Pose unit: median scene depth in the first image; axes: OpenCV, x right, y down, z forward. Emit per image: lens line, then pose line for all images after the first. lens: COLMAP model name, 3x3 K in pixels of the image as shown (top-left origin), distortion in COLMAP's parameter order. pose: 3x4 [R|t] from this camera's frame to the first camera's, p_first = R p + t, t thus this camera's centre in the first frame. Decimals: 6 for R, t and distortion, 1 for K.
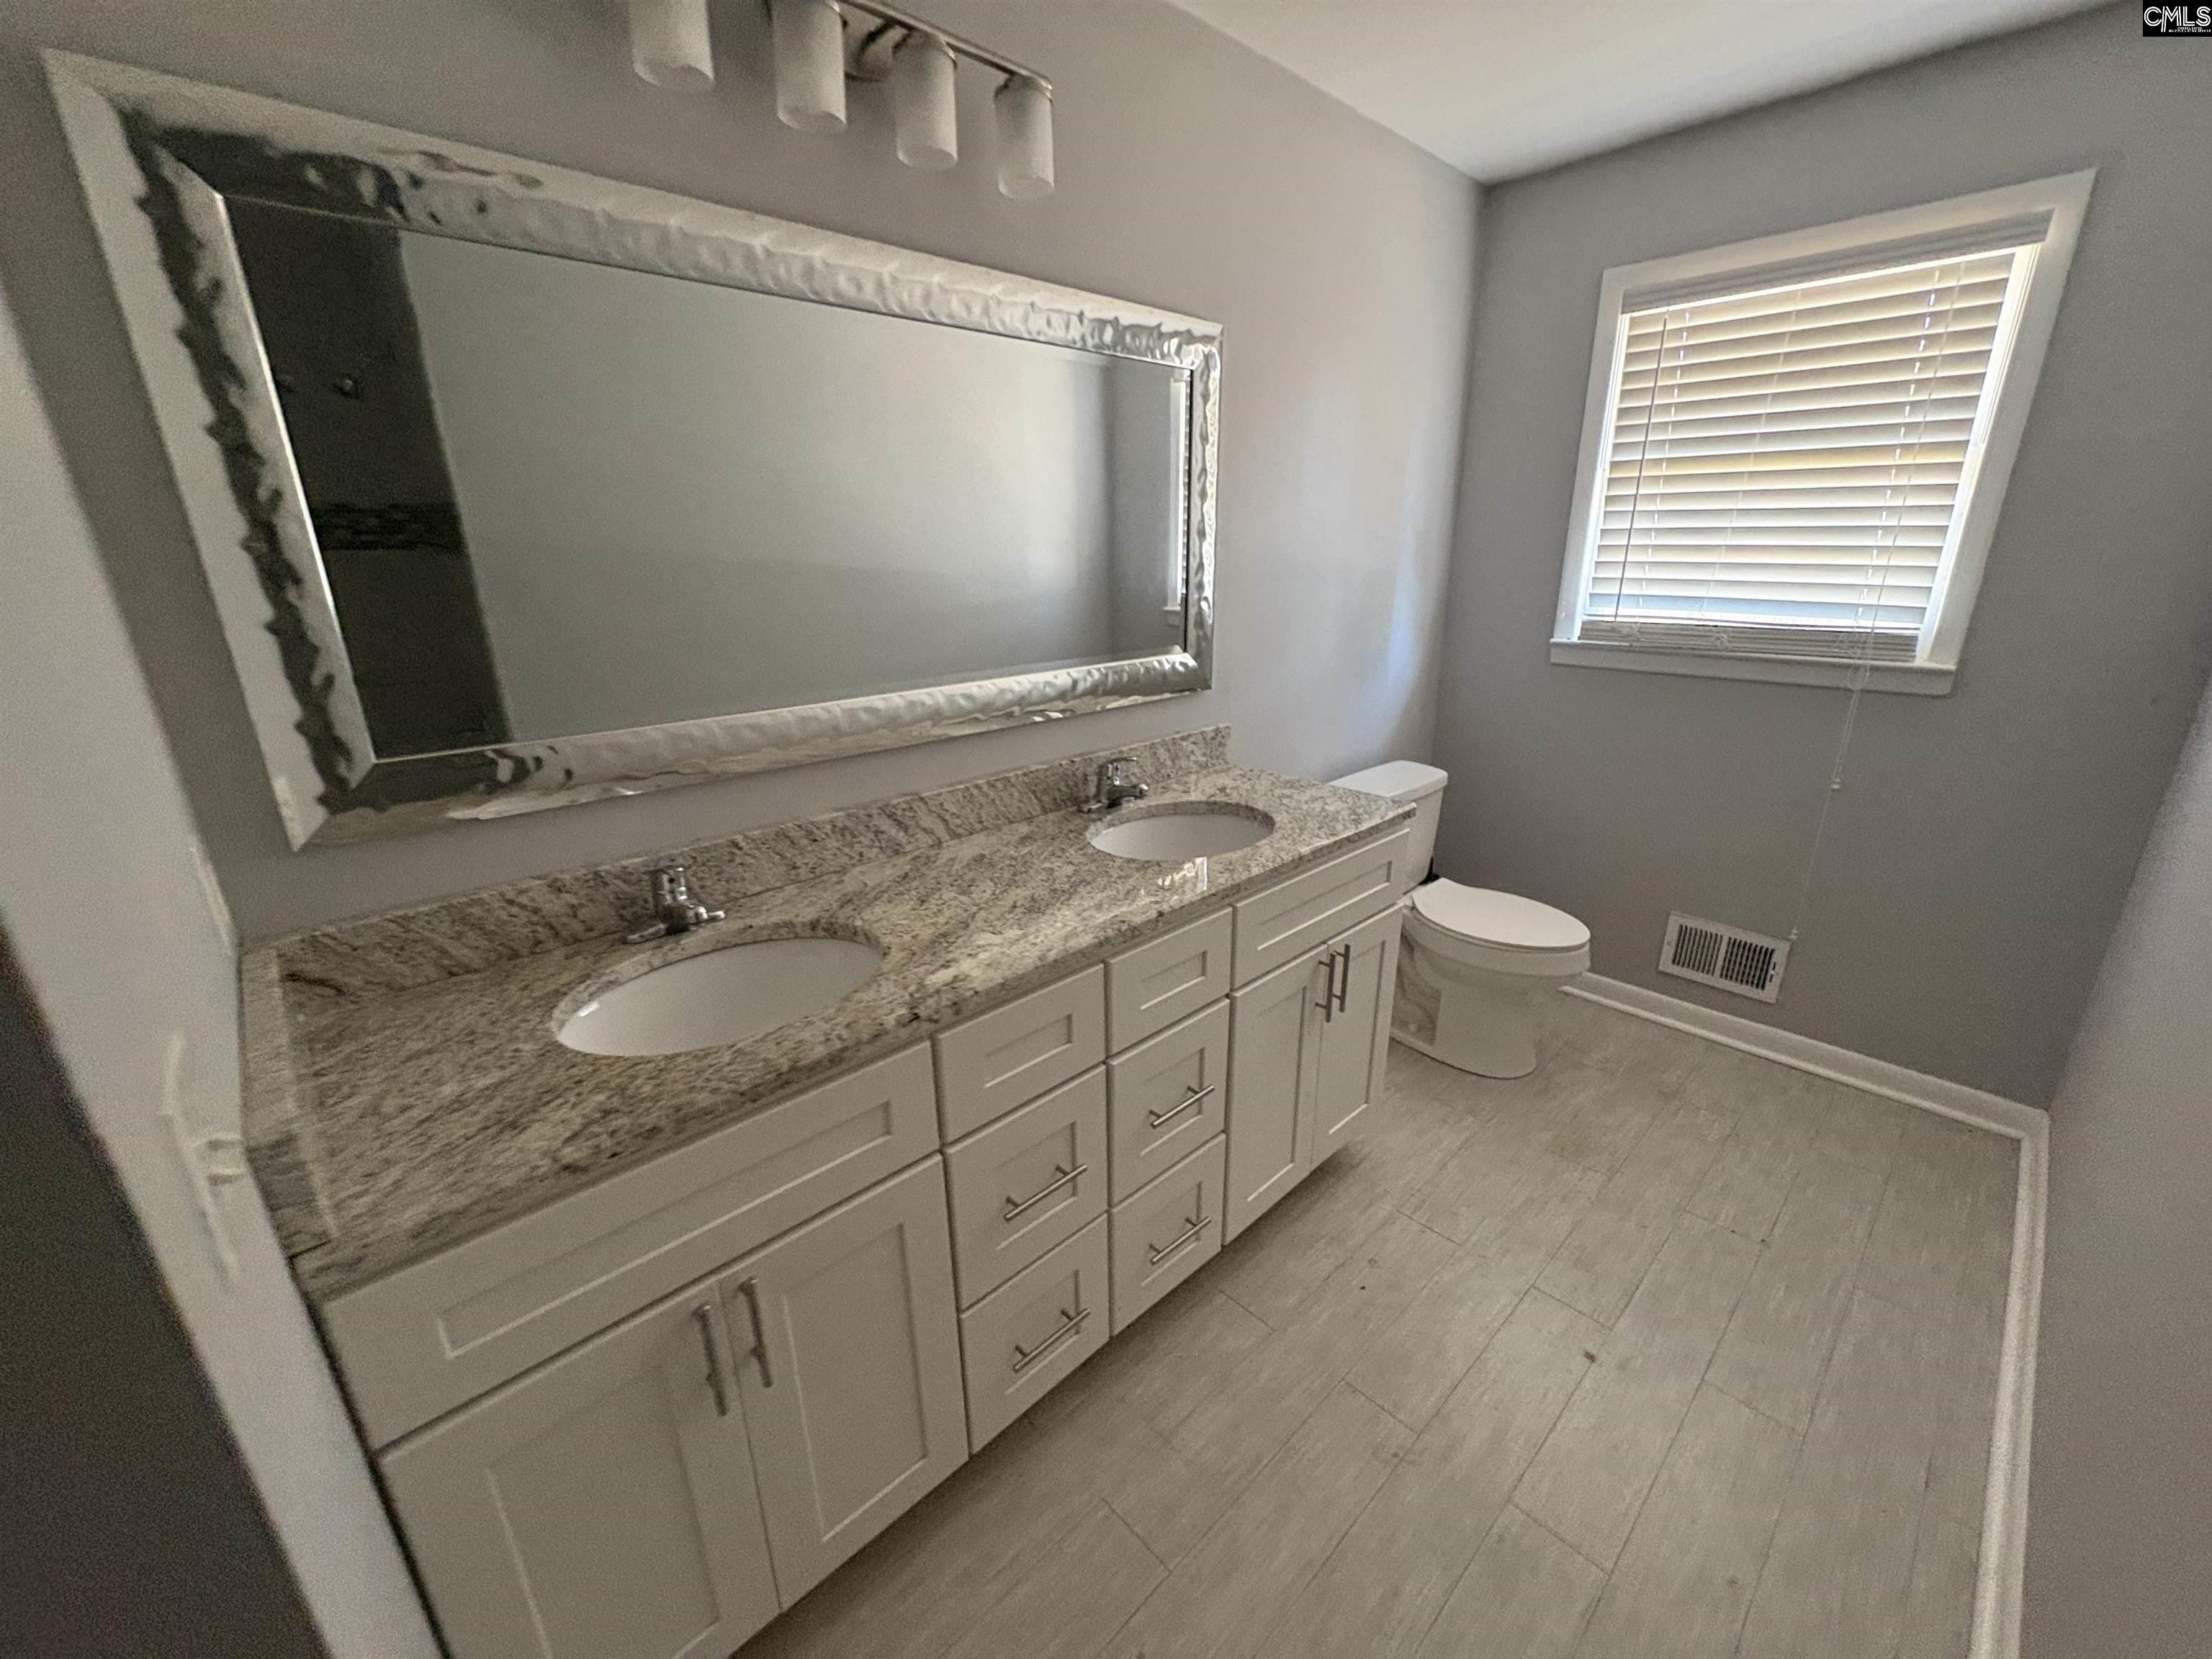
lens RADIAL K [[890.8, 0, 1100.2], [0, 890.8, 837.1], [0, 0, 1]] dist [0.008155, -0.001791]
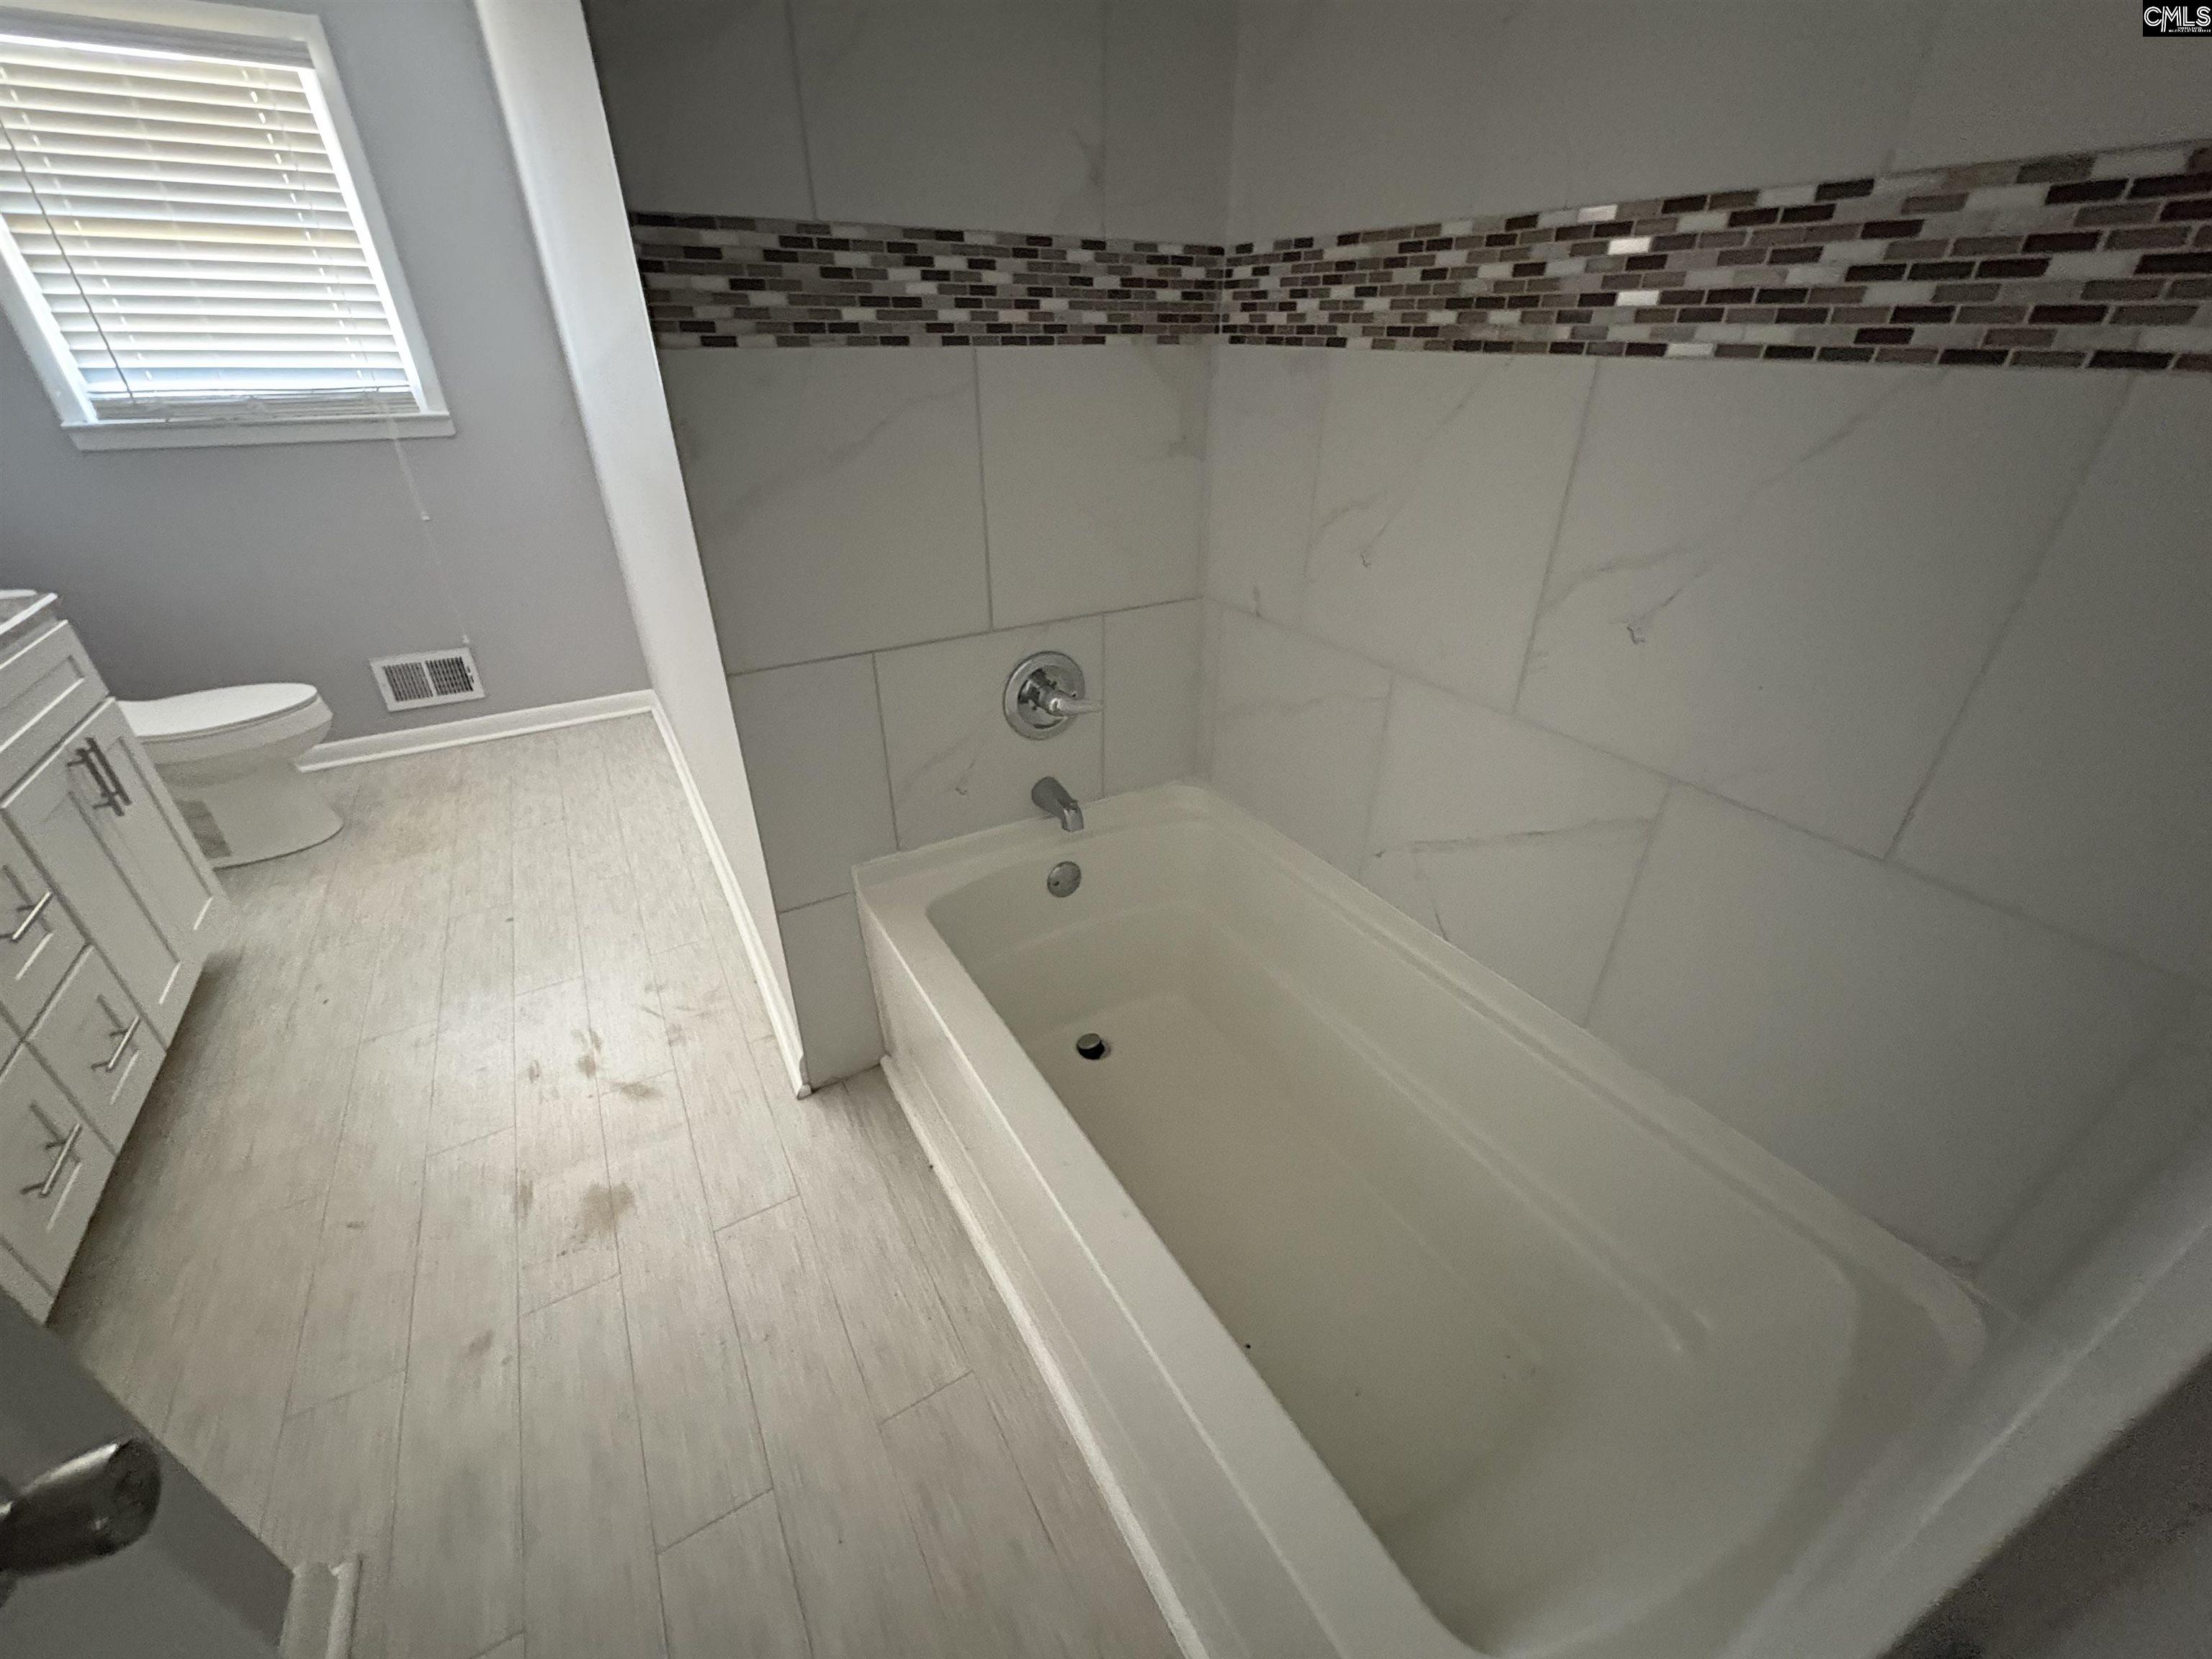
lens RADIAL K [[890.8, 0, 1096.2], [0, 890.8, 819.7], [0, 0, 1]] dist [0.008155, -0.001791]
pose [[0.227705, -0.460128, 0.858157, -0.281494], [0.302826, 0.871069, 0.386698, 0.117933], [-0.925444, 0.171819, 0.337685, -0.273418]]
